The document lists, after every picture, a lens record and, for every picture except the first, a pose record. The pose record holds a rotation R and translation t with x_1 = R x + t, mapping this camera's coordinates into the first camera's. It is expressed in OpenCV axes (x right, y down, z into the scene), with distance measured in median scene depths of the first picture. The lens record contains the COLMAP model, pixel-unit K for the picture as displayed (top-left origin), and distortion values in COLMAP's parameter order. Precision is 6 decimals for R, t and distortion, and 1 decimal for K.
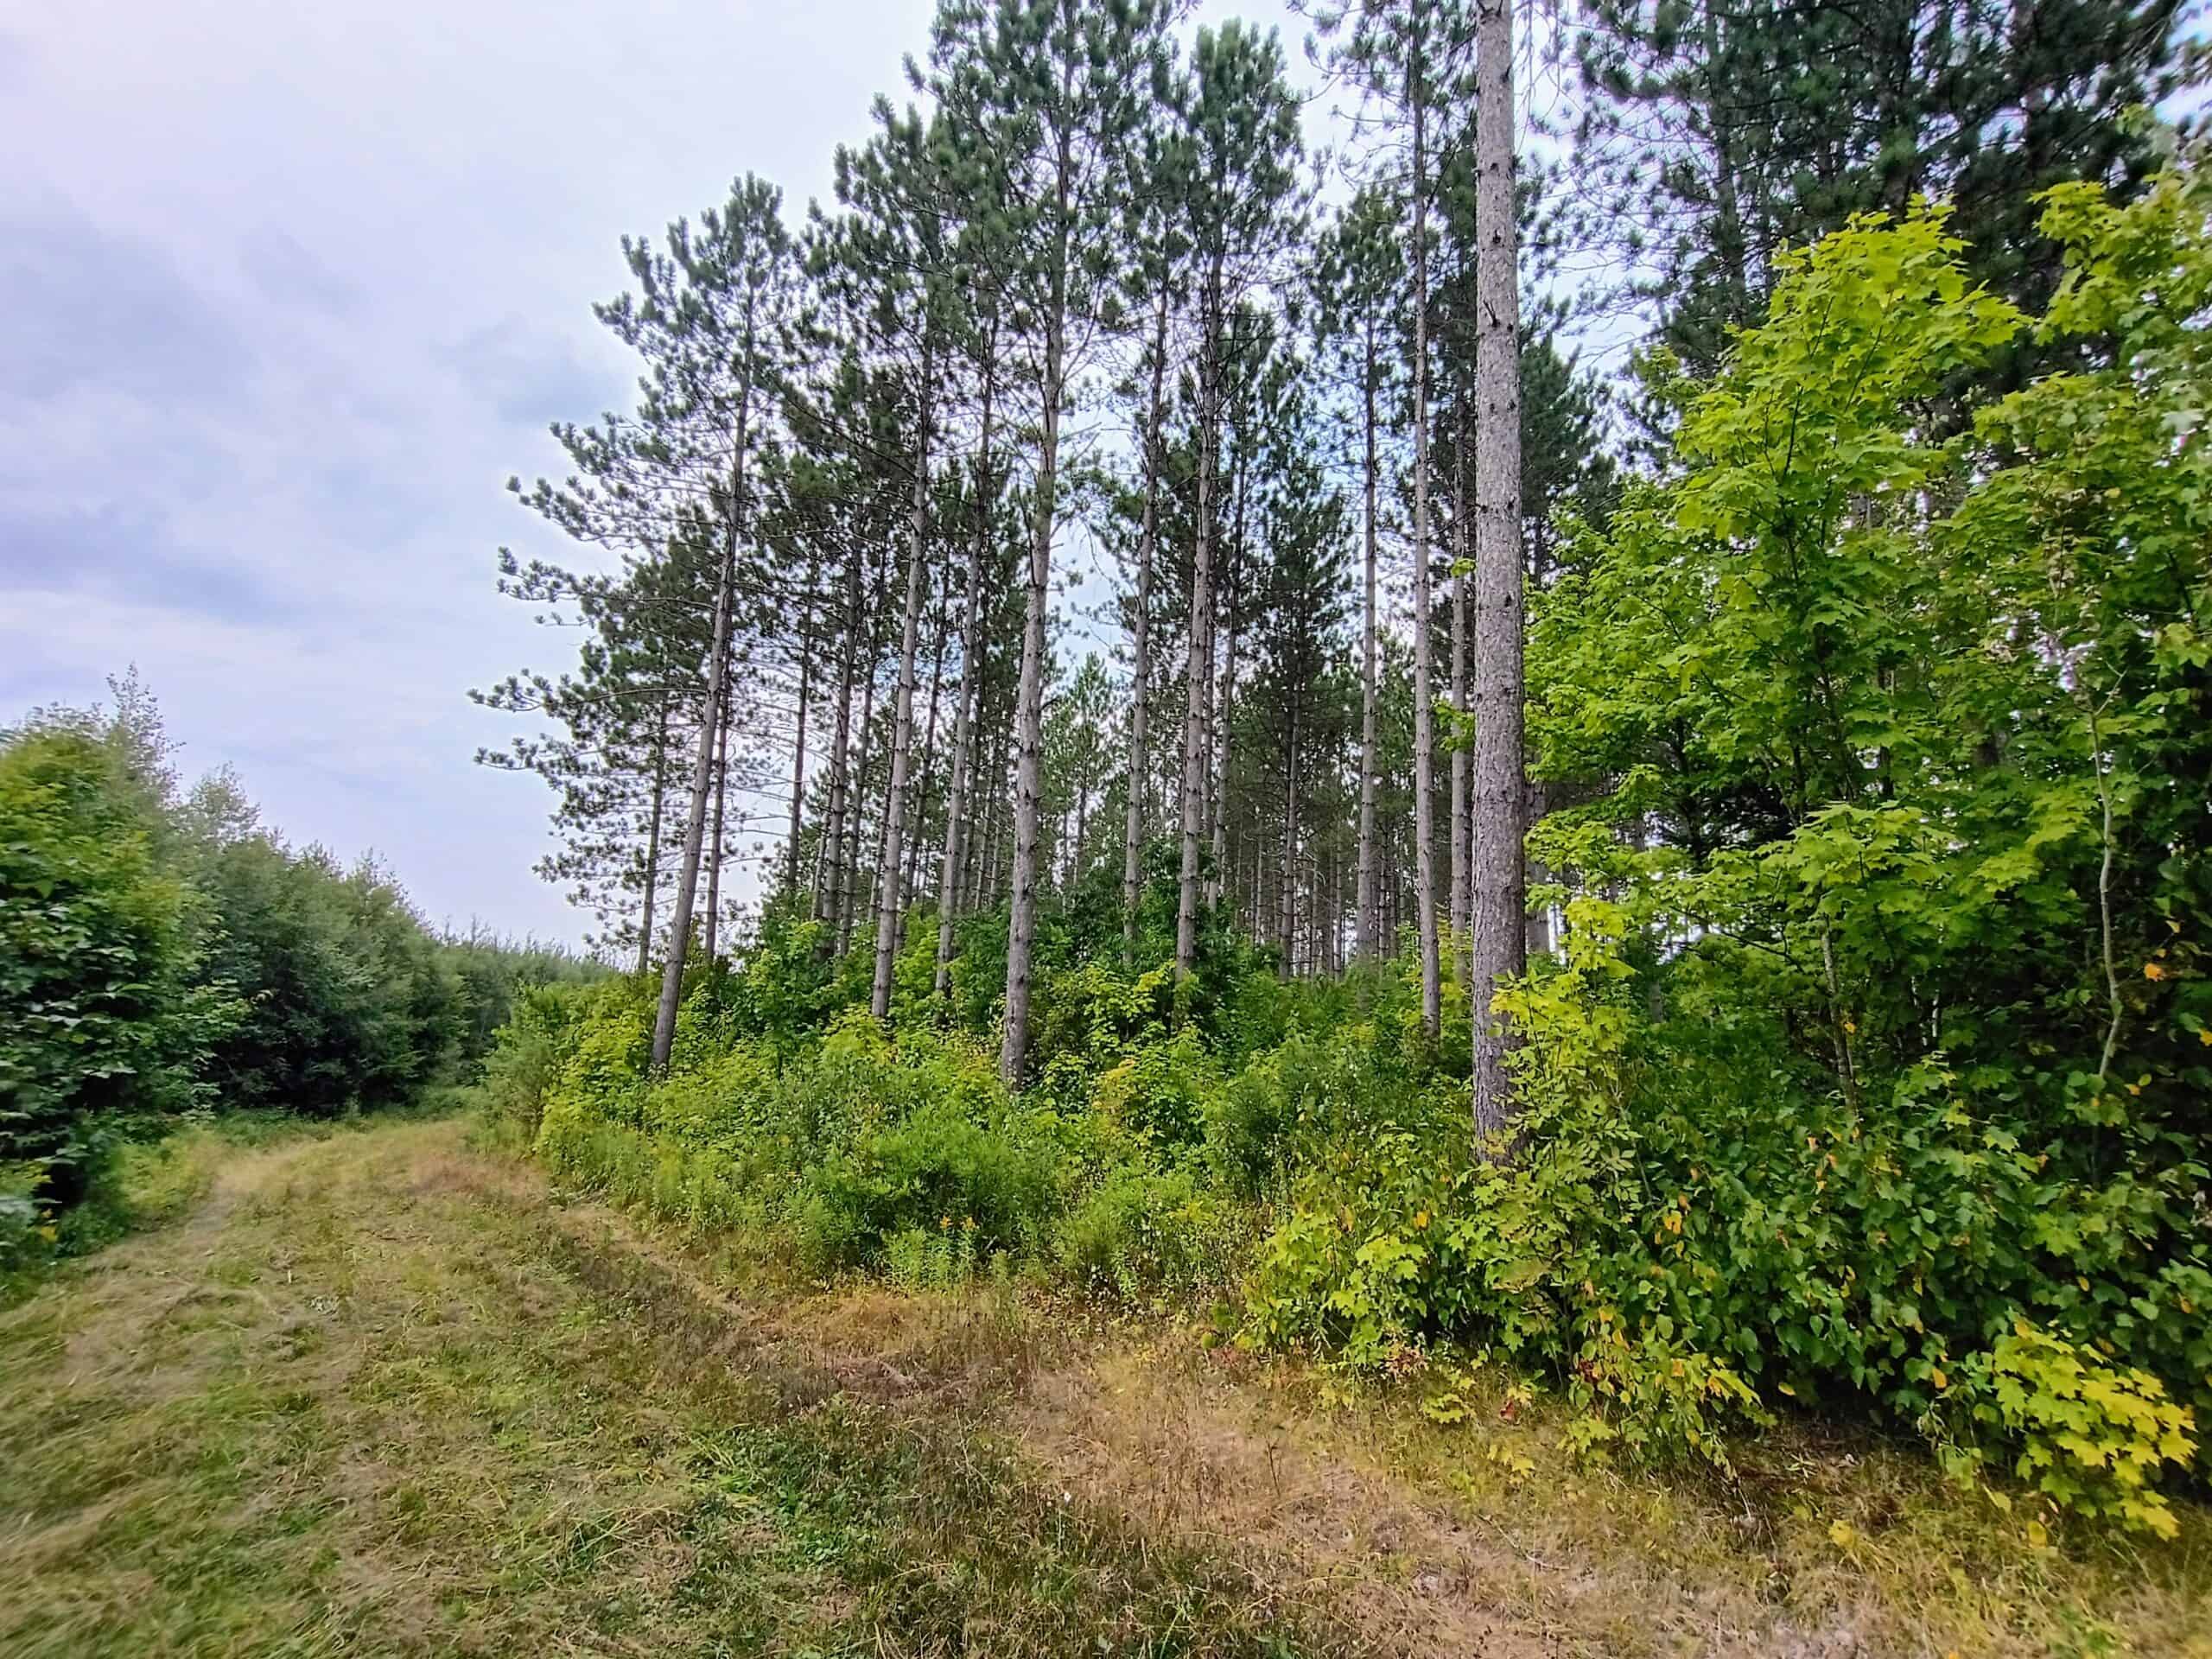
lens RADIAL K [[1053.2, 0, 1099.7], [0, 1053.2, 819.0], [0, 0, 1]] dist [-0.000922, -0.000061]
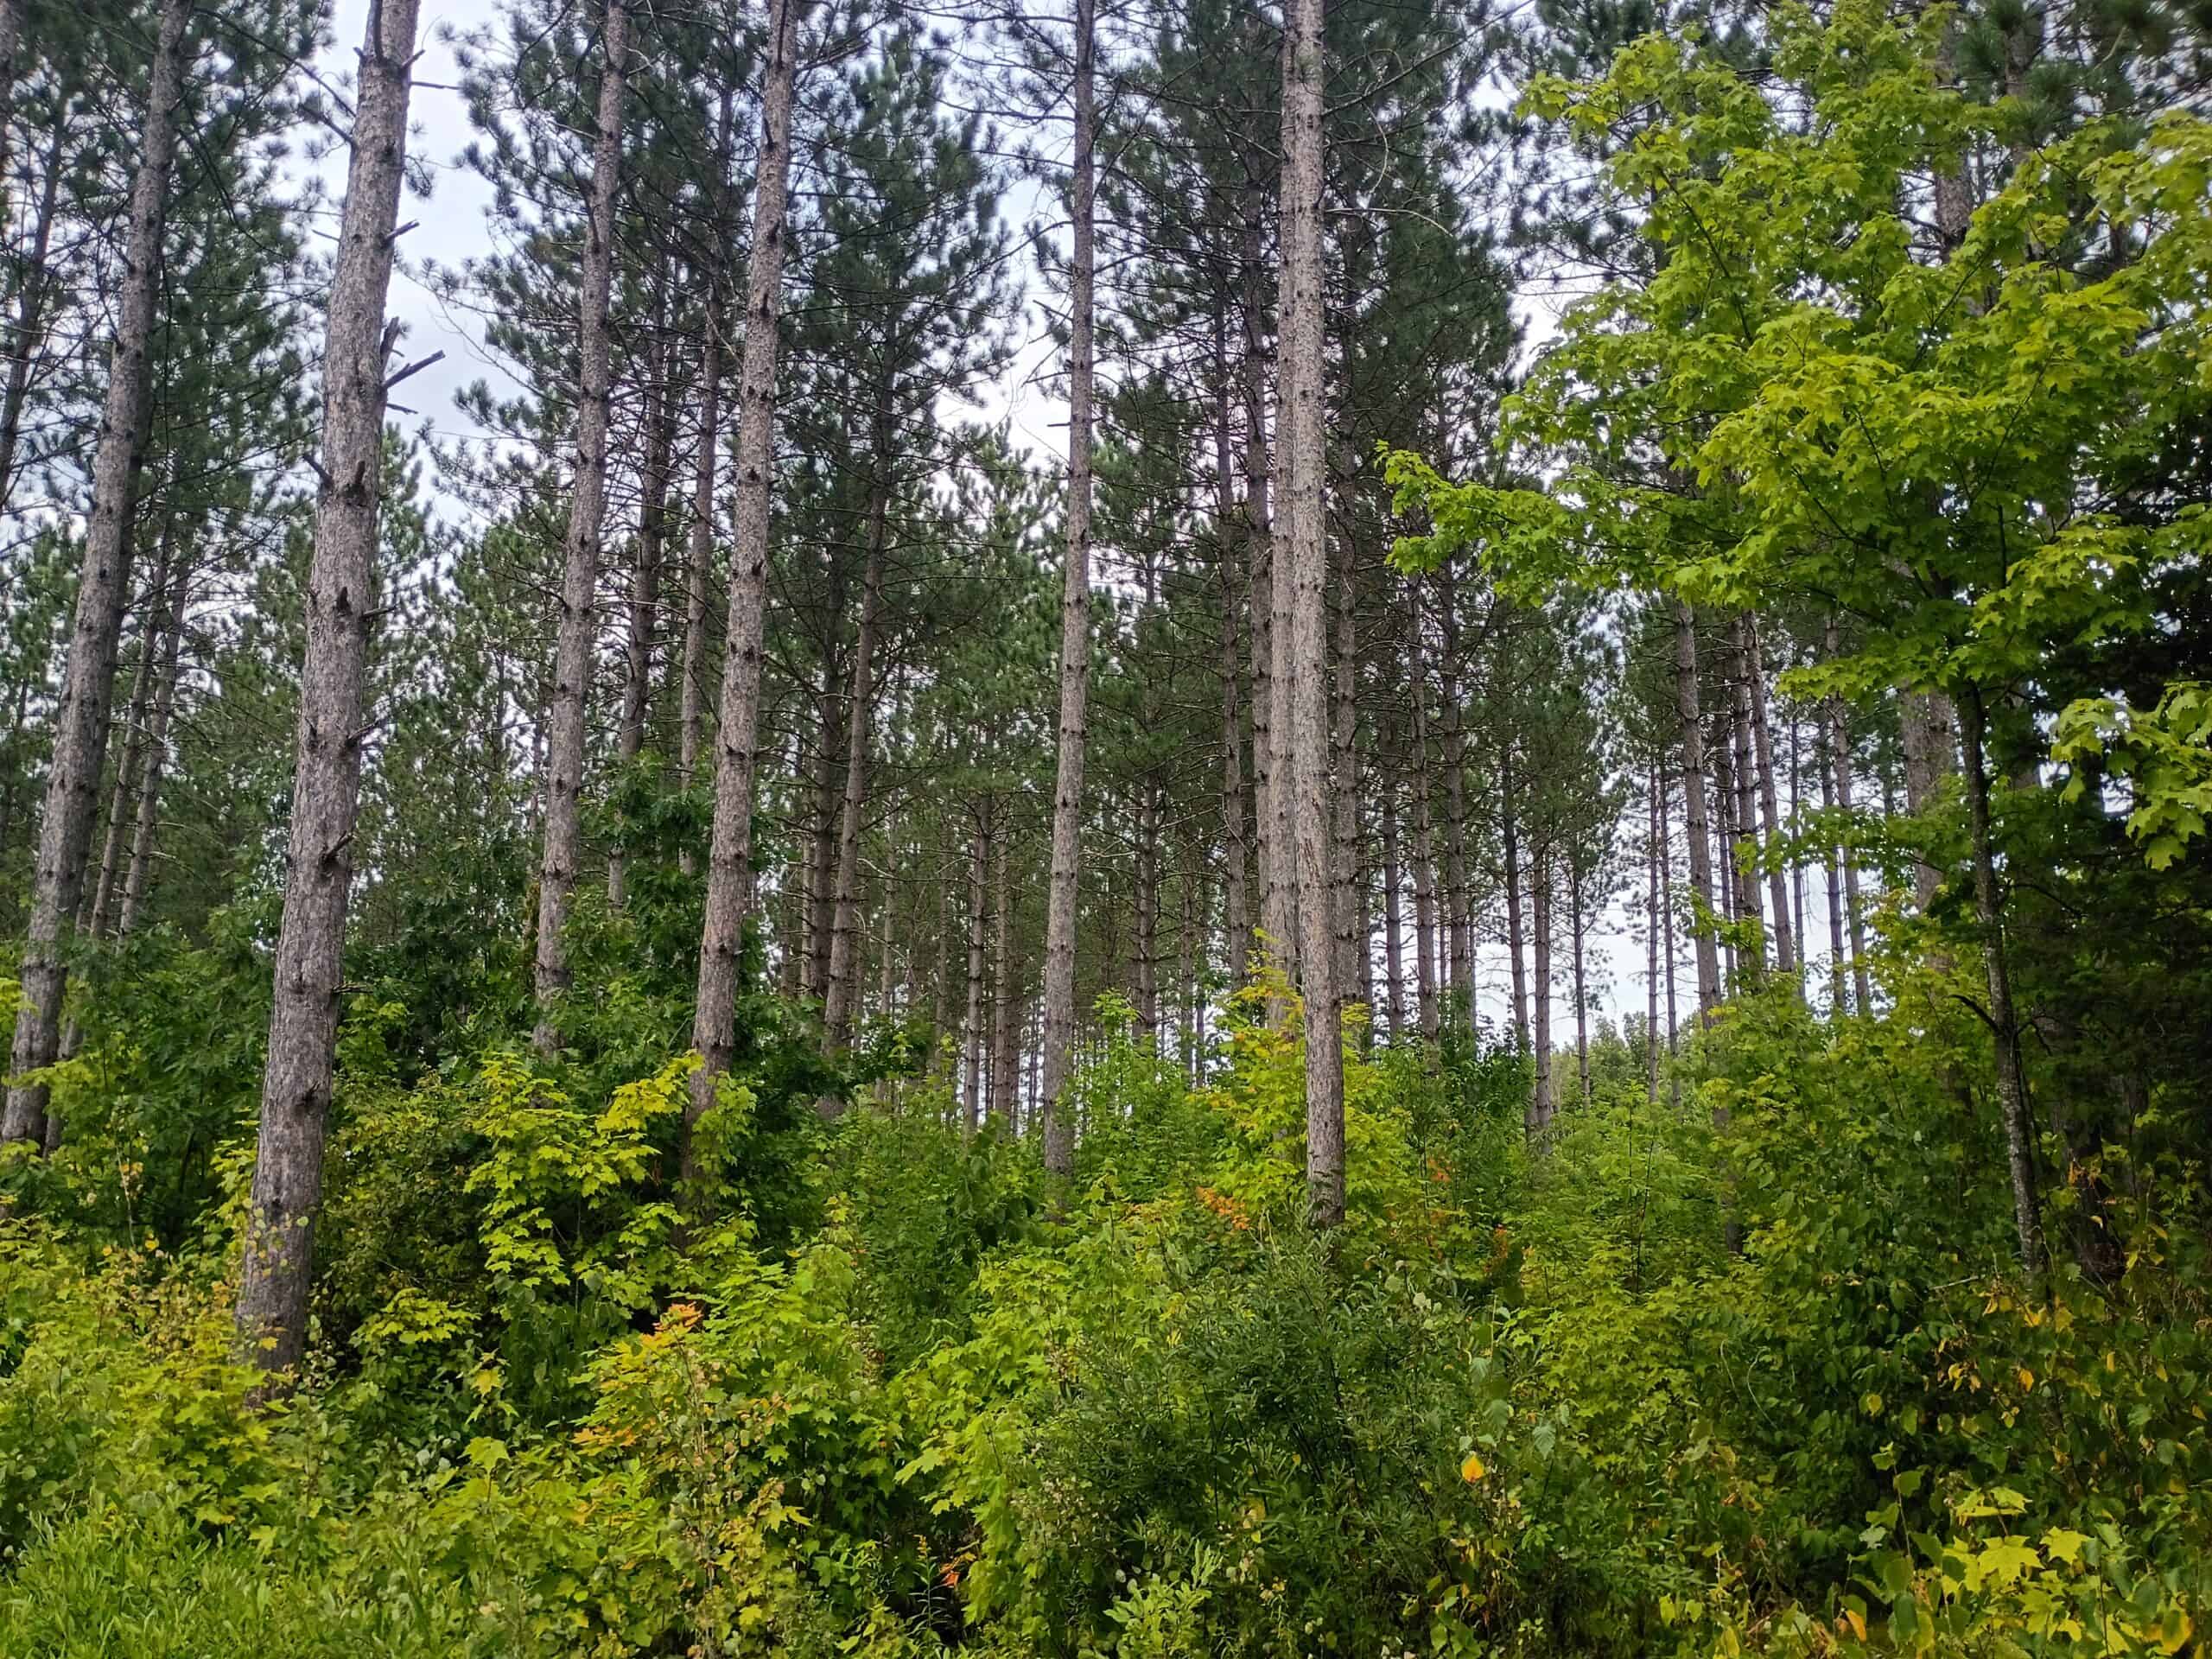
lens RADIAL K [[1930.4, 0, 1106.0], [0, 1930.4, 829.5], [0, 0, 1]] dist [0.028591, -0.000380]
pose [[0.927395, 0.044195, 0.371465, -0.065263], [-0.042136, 0.999018, -0.013660, 0.051626], [-0.371704, -0.002983, 0.928346, 0.247435]]
